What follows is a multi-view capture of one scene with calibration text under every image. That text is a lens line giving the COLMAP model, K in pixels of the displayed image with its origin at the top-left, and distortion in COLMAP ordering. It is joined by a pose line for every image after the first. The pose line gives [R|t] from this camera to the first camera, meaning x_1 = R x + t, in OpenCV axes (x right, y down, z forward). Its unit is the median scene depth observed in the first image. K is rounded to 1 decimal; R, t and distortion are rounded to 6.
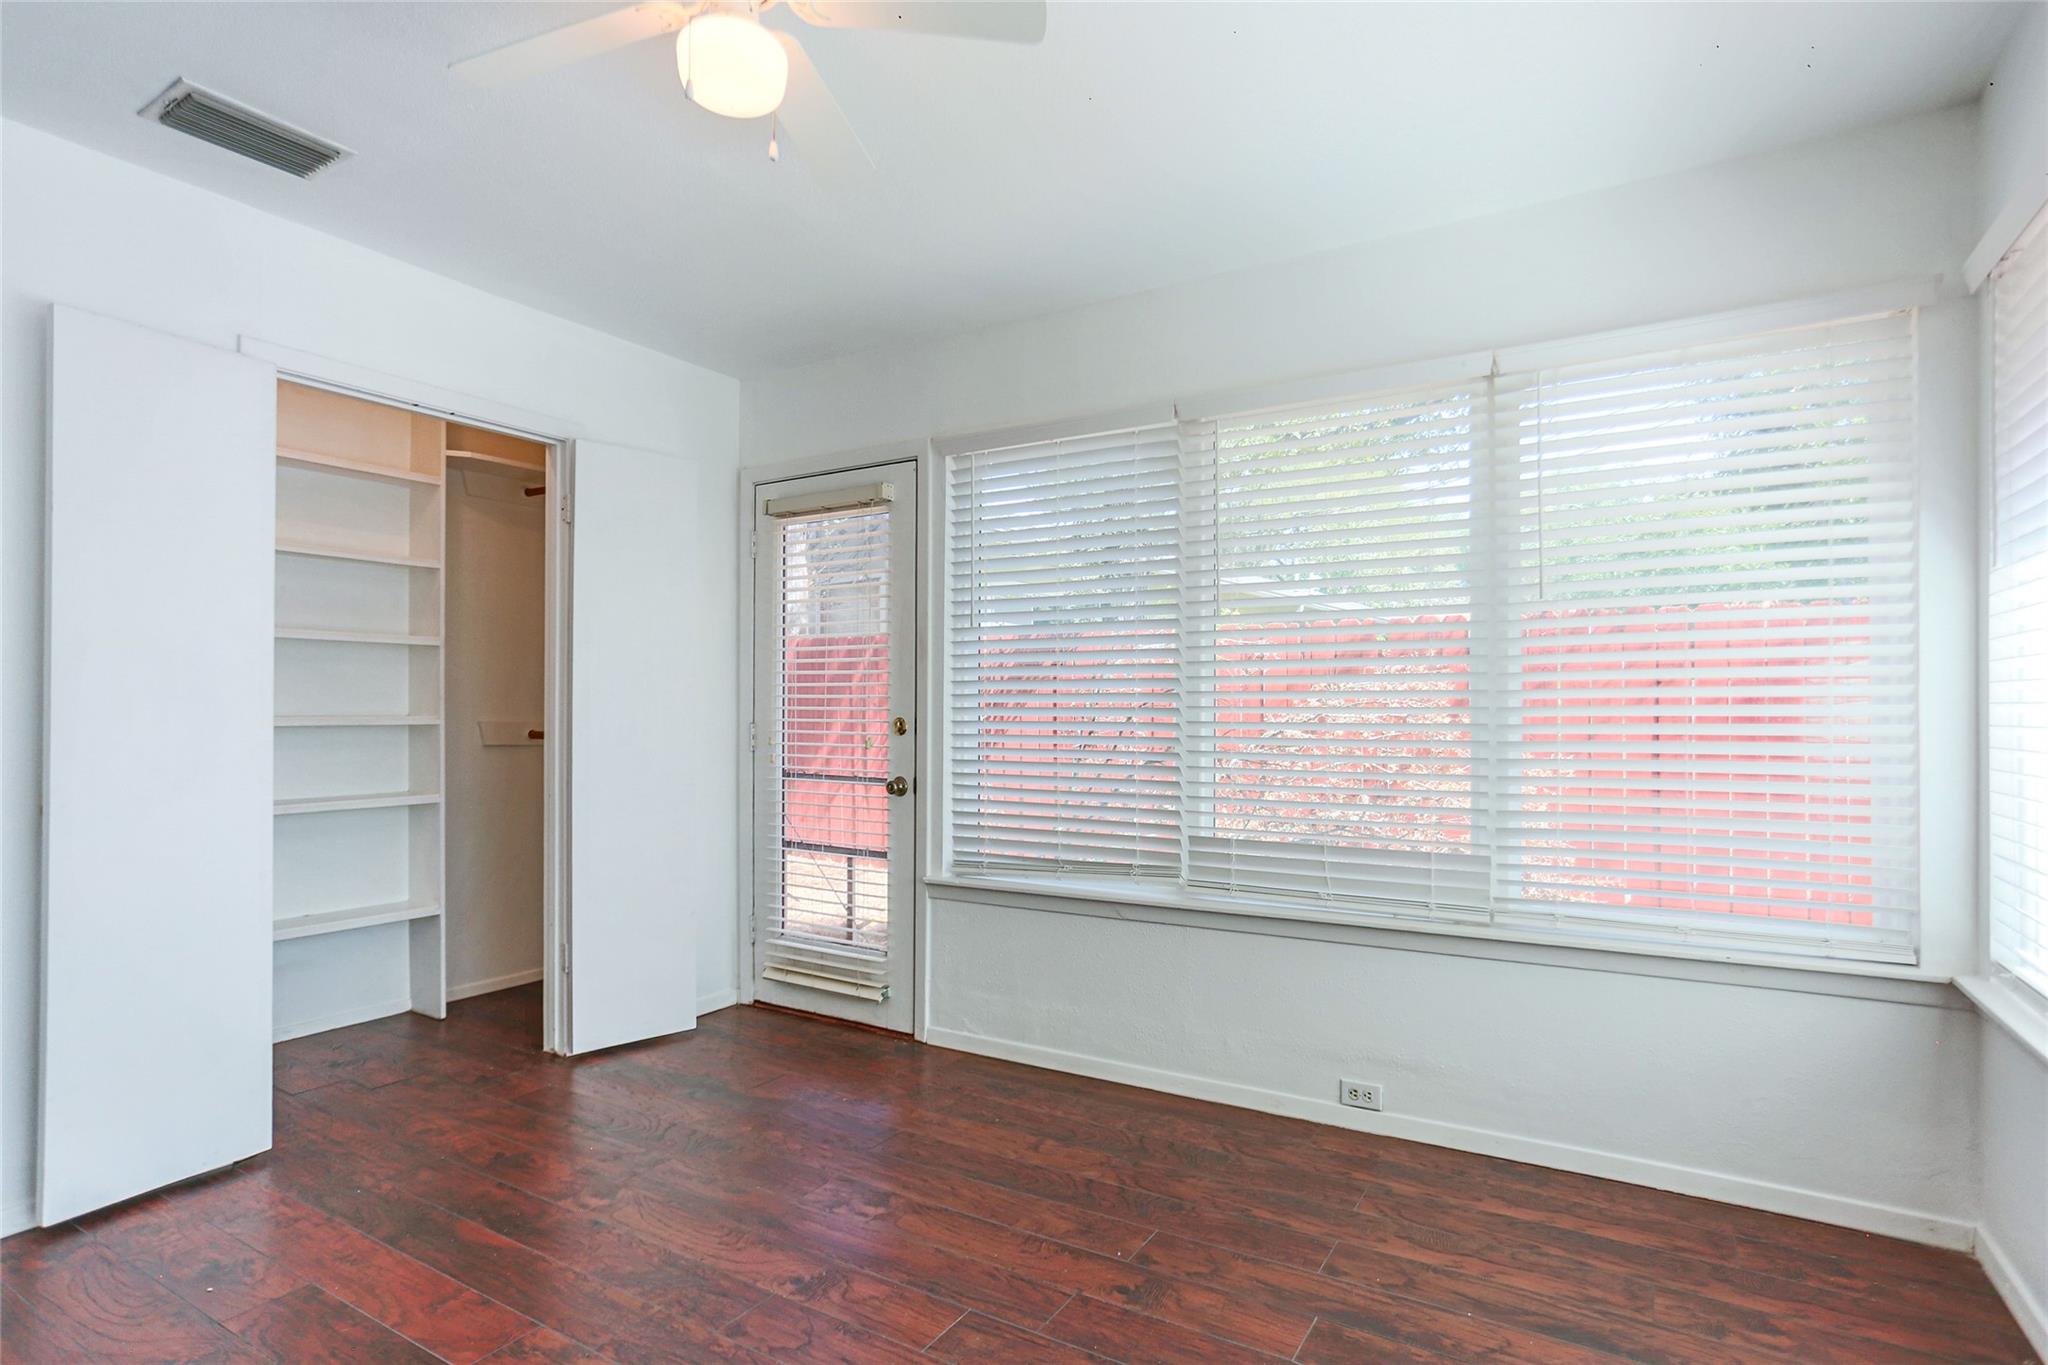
lens RADIAL K [[1025.4, 0, 1036.1], [0, 1025.4, 674.0], [0, 0, 1]] dist [-0.065472, 0.041348]
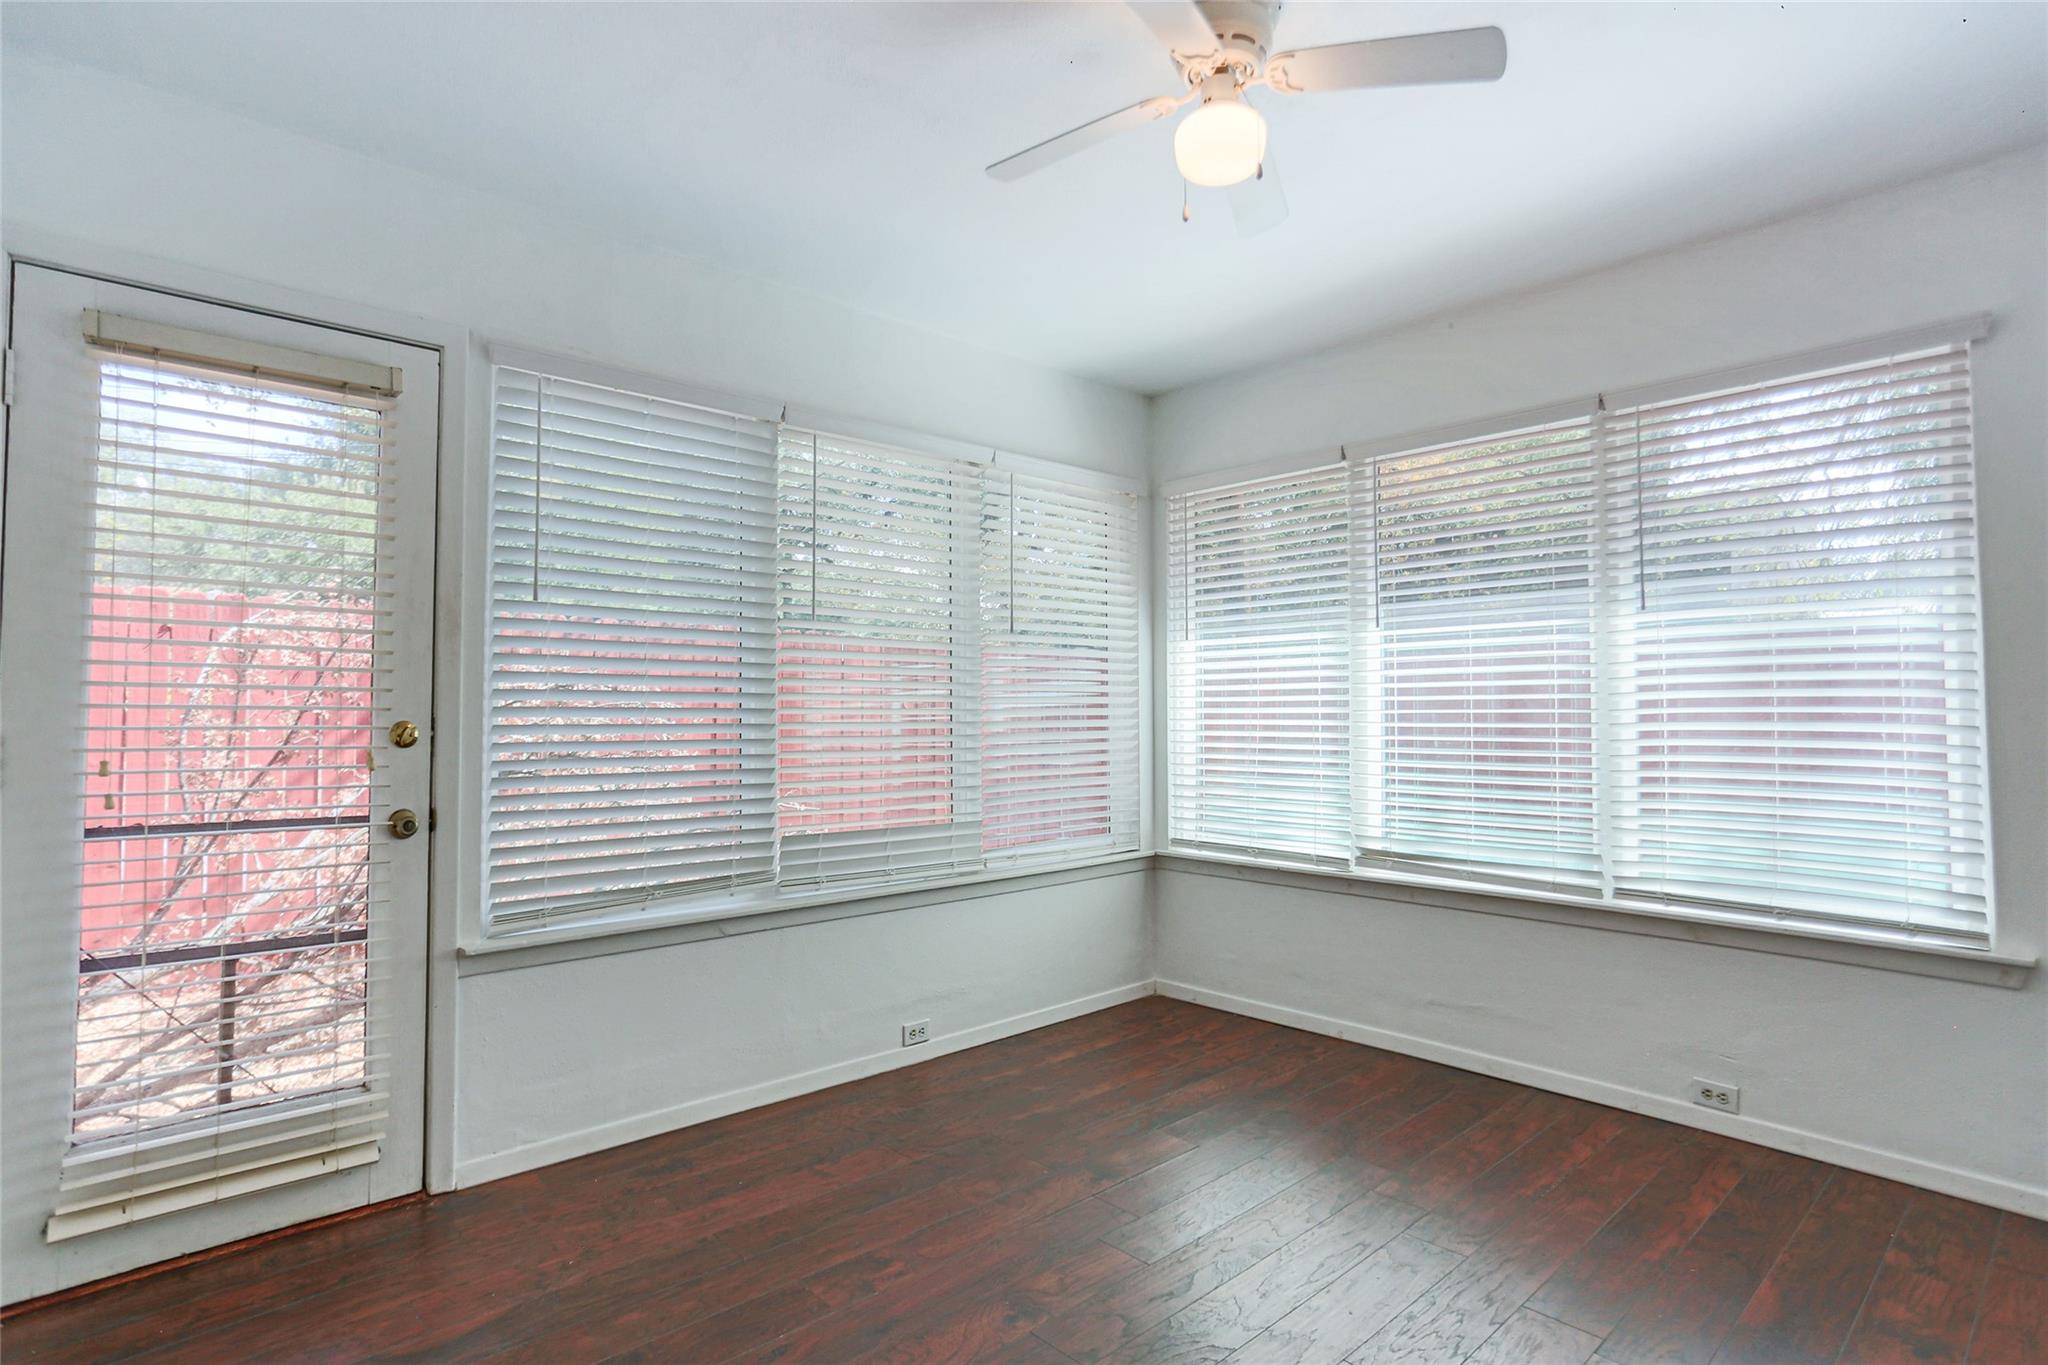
lens RADIAL K [[1025.4, 0, 1036.1], [0, 1025.4, 674.0], [0, 0, 1]] dist [-0.065472, 0.041348]
pose [[0.288578, 0.044674, 0.956414, -0.733408], [-0.018803, 0.998983, -0.040989, 0.035106], [-0.957272, -0.006155, 0.289125, 0.469849]]
